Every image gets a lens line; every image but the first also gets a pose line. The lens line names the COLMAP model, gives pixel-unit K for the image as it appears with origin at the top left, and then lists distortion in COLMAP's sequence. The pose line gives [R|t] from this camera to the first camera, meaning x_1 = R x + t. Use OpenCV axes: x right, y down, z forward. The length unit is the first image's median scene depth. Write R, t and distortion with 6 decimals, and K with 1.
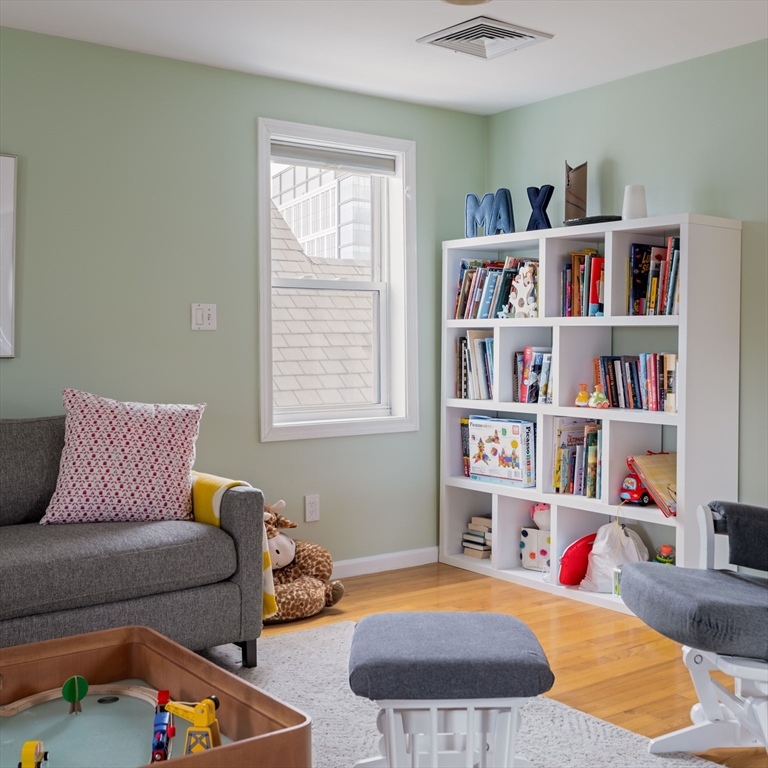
lens RADIAL K [[1029.5, 0, 384.5], [0, 1029.5, 350.9], [0, 0, 1]] dist [0.016437, -0.010174]
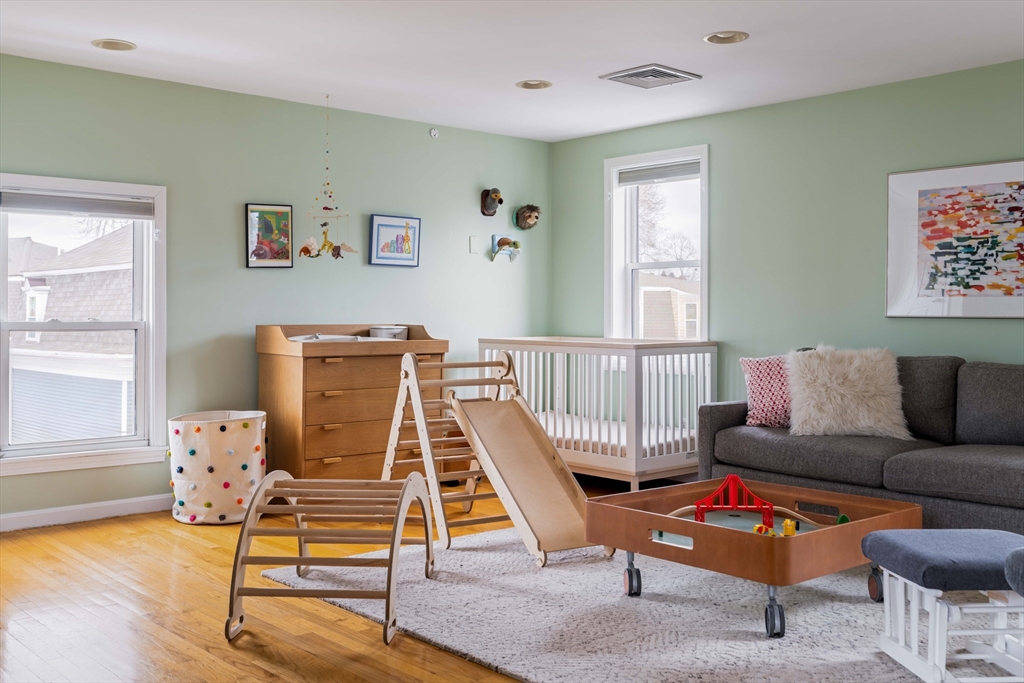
lens RADIAL K [[994.9, 0, 512.0], [0, 994.9, 341.5], [0, 0, 1]] dist [0.008652, 0.001732]
pose [[0.057924, 0.024435, -0.998022, 0.692055], [-0.009509, 0.999669, 0.023924, 0.009500], [0.998276, 0.008104, 0.058137, 0.225959]]
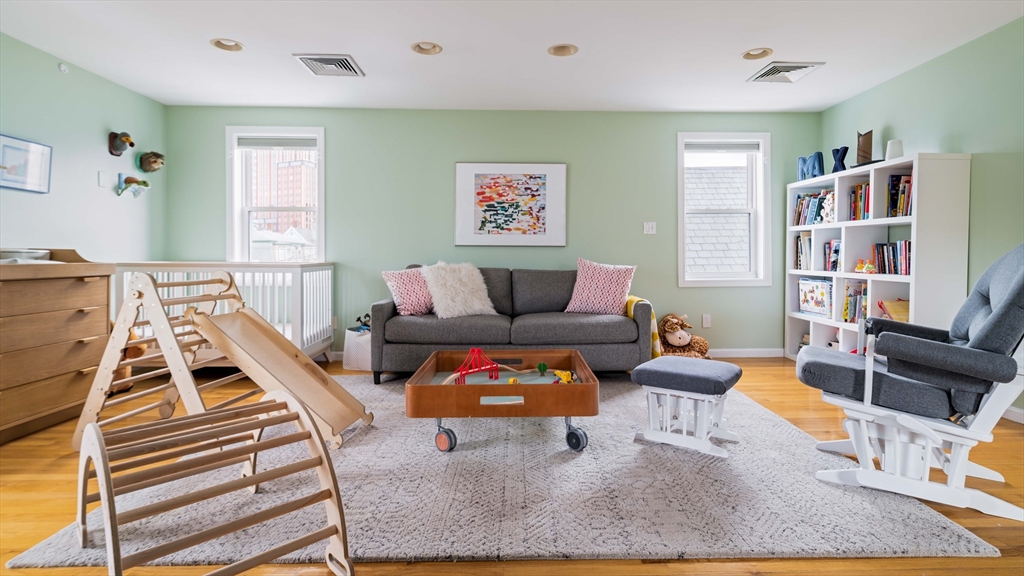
lens RADIAL K [[507.5, 0, 515.0], [0, 507.5, 271.9], [0, 0, 1]] dist [0.001108, 0.000042]
pose [[0.799189, 0.017653, -0.600820, 0.236534], [-0.004354, 0.999712, 0.023582, 0.034385], [0.601064, -0.016231, 0.799036, -0.030417]]
